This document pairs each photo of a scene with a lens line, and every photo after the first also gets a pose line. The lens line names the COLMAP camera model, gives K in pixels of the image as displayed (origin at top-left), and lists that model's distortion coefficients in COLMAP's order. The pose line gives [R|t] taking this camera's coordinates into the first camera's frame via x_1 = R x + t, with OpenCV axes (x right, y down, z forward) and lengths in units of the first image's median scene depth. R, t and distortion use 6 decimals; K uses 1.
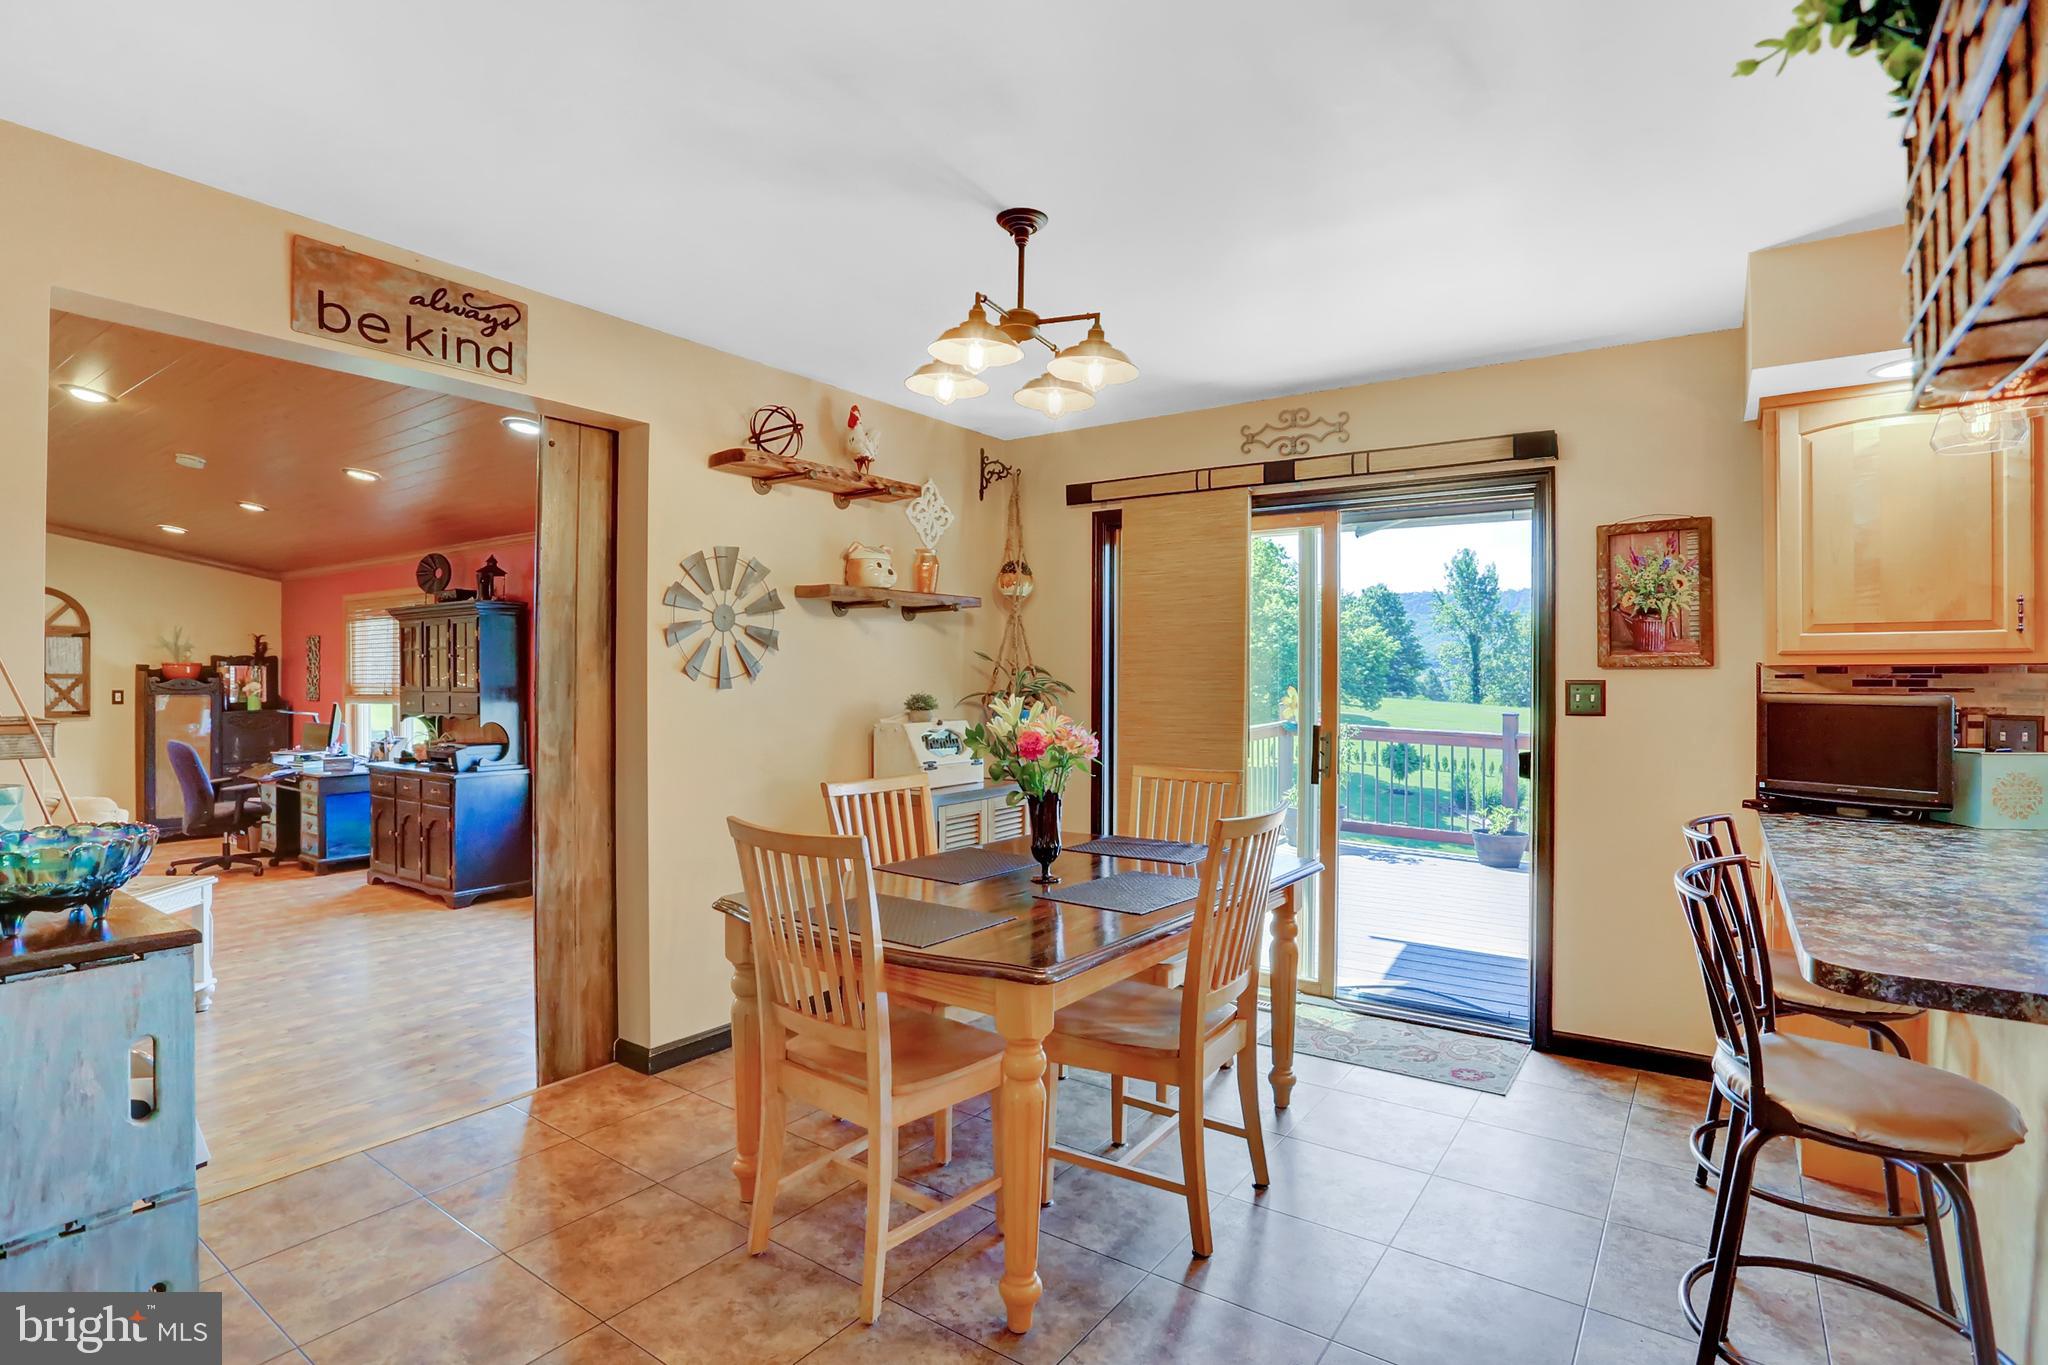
lens RADIAL K [[1021.9, 0, 1017.9], [0, 1021.9, 686.6], [0, 0, 1]] dist [-0.078938, 0.031564]
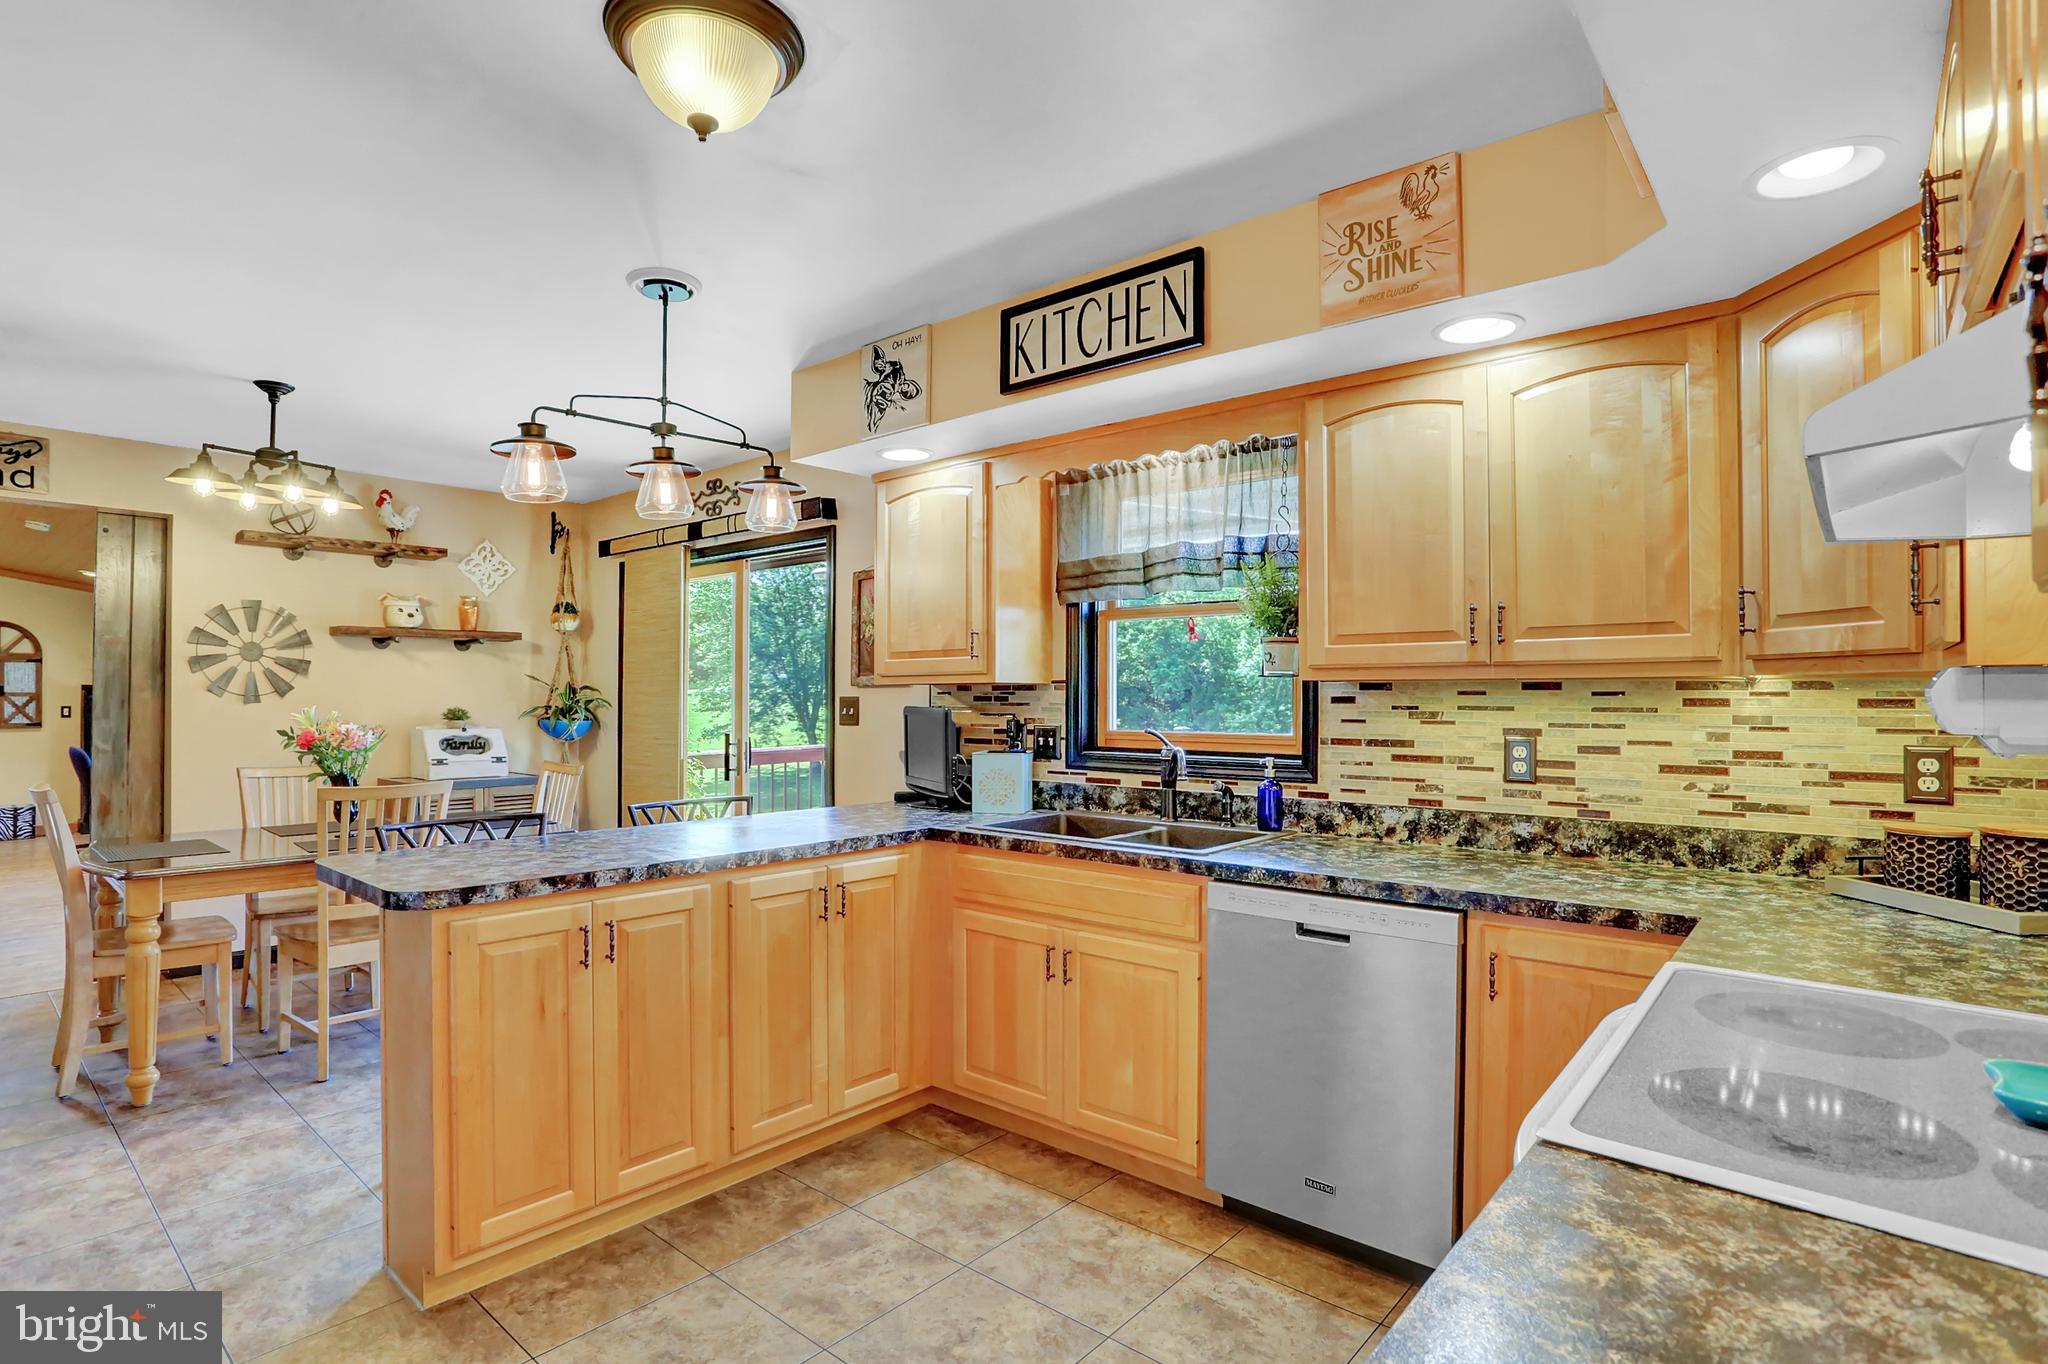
lens RADIAL K [[1021.9, 0, 1017.9], [0, 1021.9, 686.1], [0, 0, 1]] dist [-0.078938, 0.031564]
pose [[0.996037, -0.001906, -0.088916, 0.911767], [0.000276, 0.999832, -0.018336, 0.003846], [0.088936, 0.018238, 0.995870, -0.249566]]
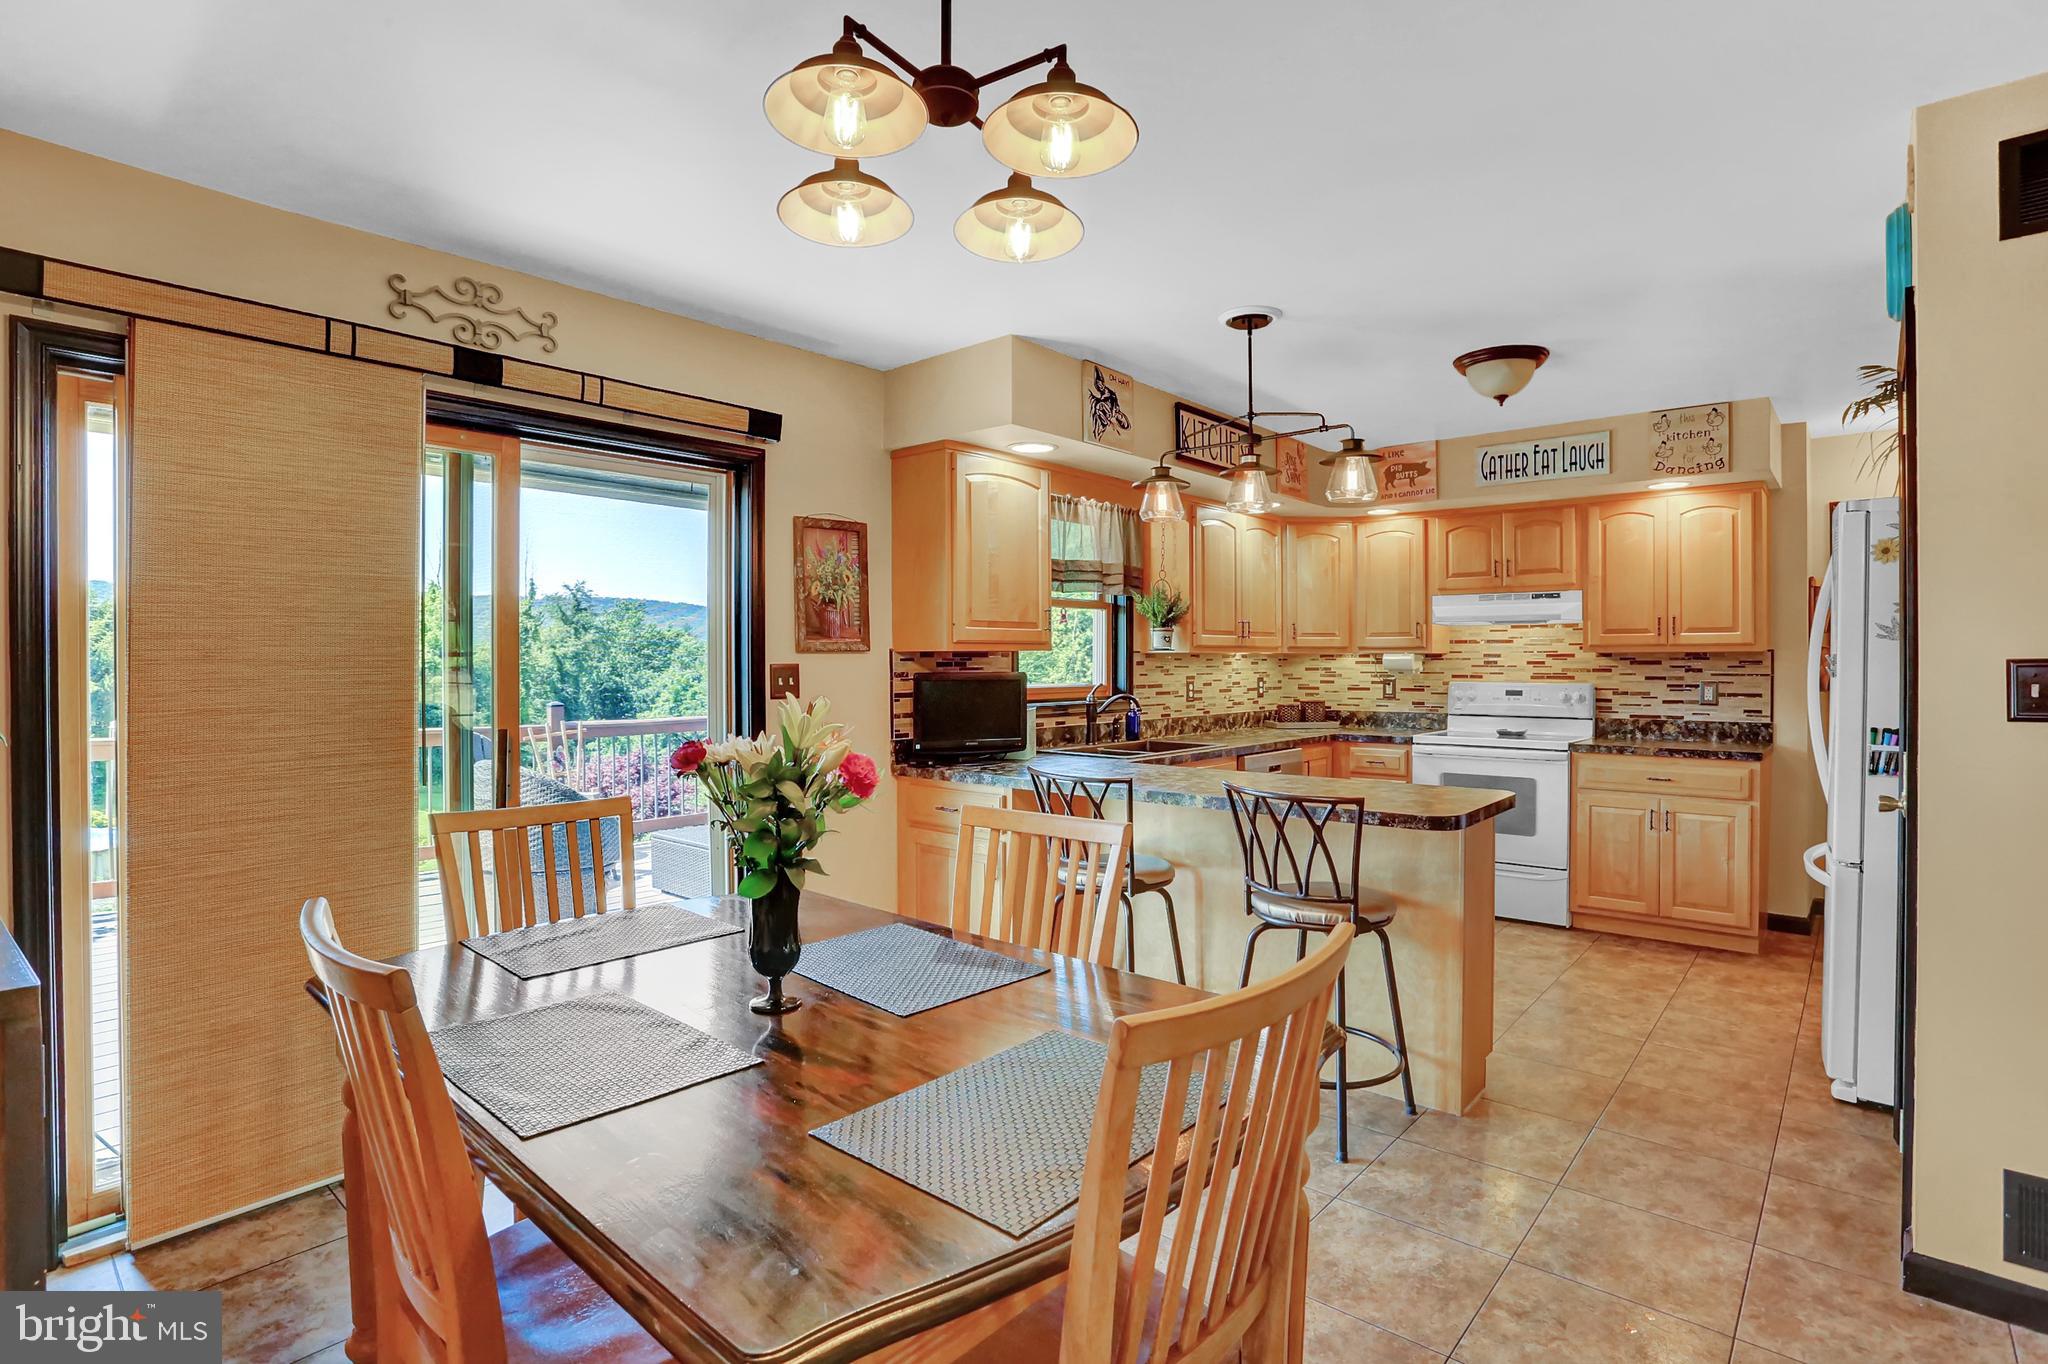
lens RADIAL K [[1003.2, 0, 1021.8], [0, 1003.2, 668.7], [0, 0, 1]] dist [-0.071229, 0.025489]
pose [[0.095591, -0.010240, 0.995368, -0.444605], [0.011499, 0.999892, 0.009182, -0.008154], [-0.995354, 0.010568, 0.095698, 0.673850]]
